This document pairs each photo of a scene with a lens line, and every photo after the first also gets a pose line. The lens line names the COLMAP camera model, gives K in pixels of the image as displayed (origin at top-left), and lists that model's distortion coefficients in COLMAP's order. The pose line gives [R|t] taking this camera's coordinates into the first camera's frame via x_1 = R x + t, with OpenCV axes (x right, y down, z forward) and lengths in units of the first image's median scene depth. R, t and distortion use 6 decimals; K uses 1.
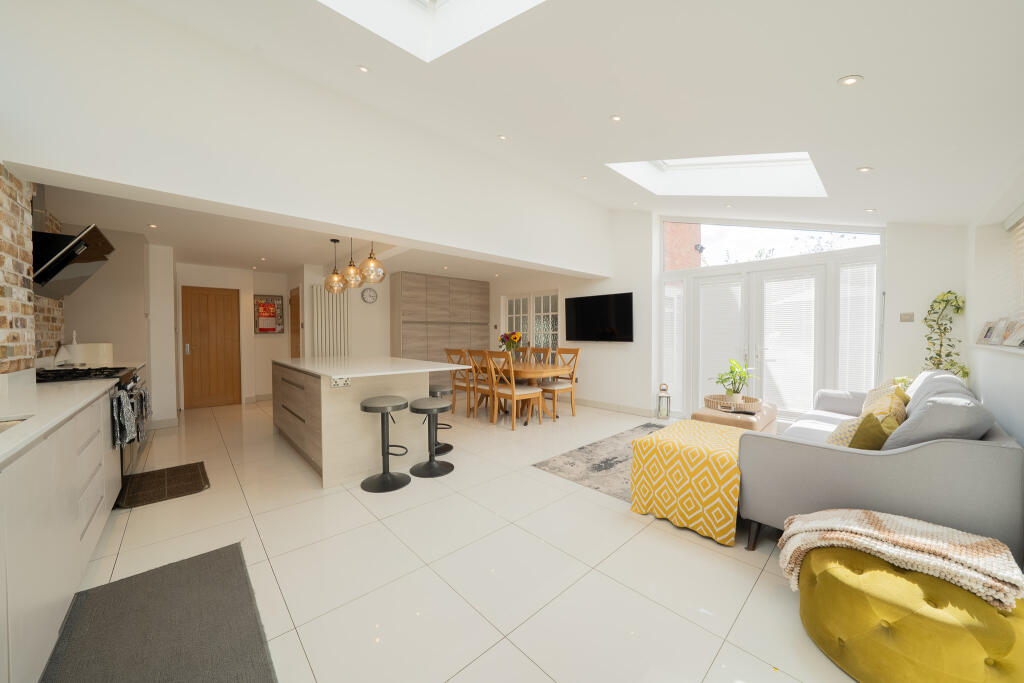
lens RADIAL K [[354.9, 0, 508.6], [0, 354.9, 340.6], [0, 0, 1]] dist [0.000092, -0.000003]
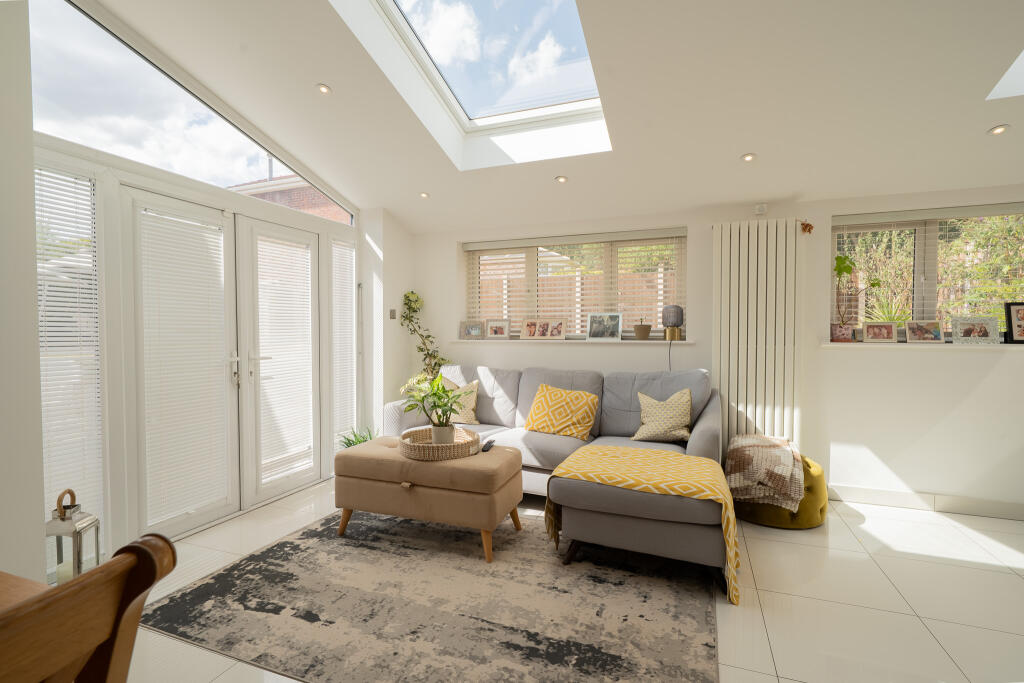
lens RADIAL K [[469.2, 0, 515.8], [0, 469.2, 340.3], [0, 0, 1]] dist [0.003602, 0.002655]
pose [[-0.447871, -0.016984, 0.893937, -0.171027], [0.019263, 0.999404, 0.028639, -0.025216], [-0.893891, 0.030047, -0.447277, 1.259329]]
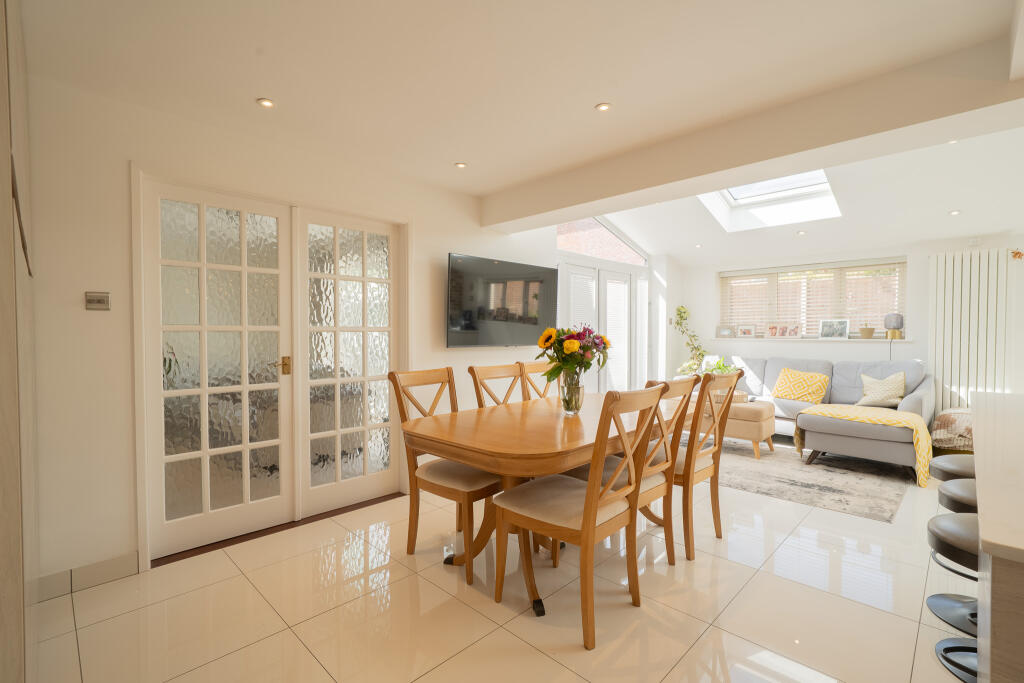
lens RADIAL K [[469.2, 0, 513.5], [0, 469.2, 339.8], [0, 0, 1]] dist [0.003602, 0.002655]
pose [[-0.056607, -0.015711, 0.998273, -0.788728], [0.020138, 0.999655, 0.016875, -0.034976], [-0.998193, 0.021058, -0.056272, 1.738954]]
